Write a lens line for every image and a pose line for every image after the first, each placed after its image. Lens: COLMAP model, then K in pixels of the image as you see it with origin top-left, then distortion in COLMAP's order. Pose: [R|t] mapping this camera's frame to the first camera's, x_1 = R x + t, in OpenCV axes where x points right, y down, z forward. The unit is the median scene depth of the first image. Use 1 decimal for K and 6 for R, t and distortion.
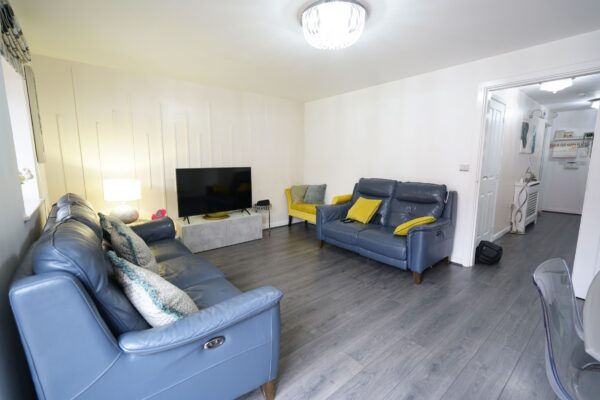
lens RADIAL K [[265.9, 0, 297.1], [0, 265.9, 197.4], [0, 0, 1]] dist [-0.013016, 0.004908]
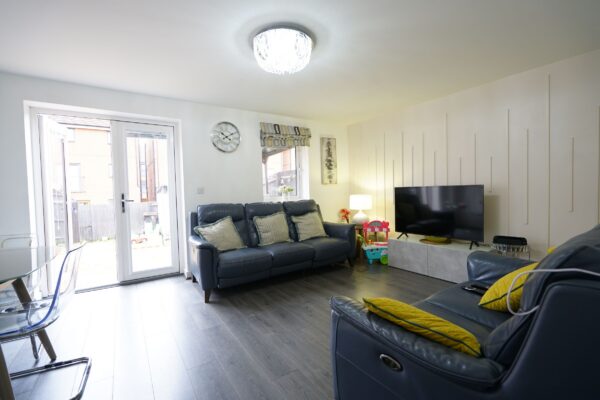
lens RADIAL K [[265.9, 0, 297.1], [0, 265.9, 197.4], [0, 0, 1]] dist [-0.013016, 0.004908]
pose [[-0.086696, 0.029904, -0.995786, 0.843159], [-0.121092, 0.991822, 0.040327, -0.071428], [0.988848, 0.124078, -0.082366, 0.839857]]
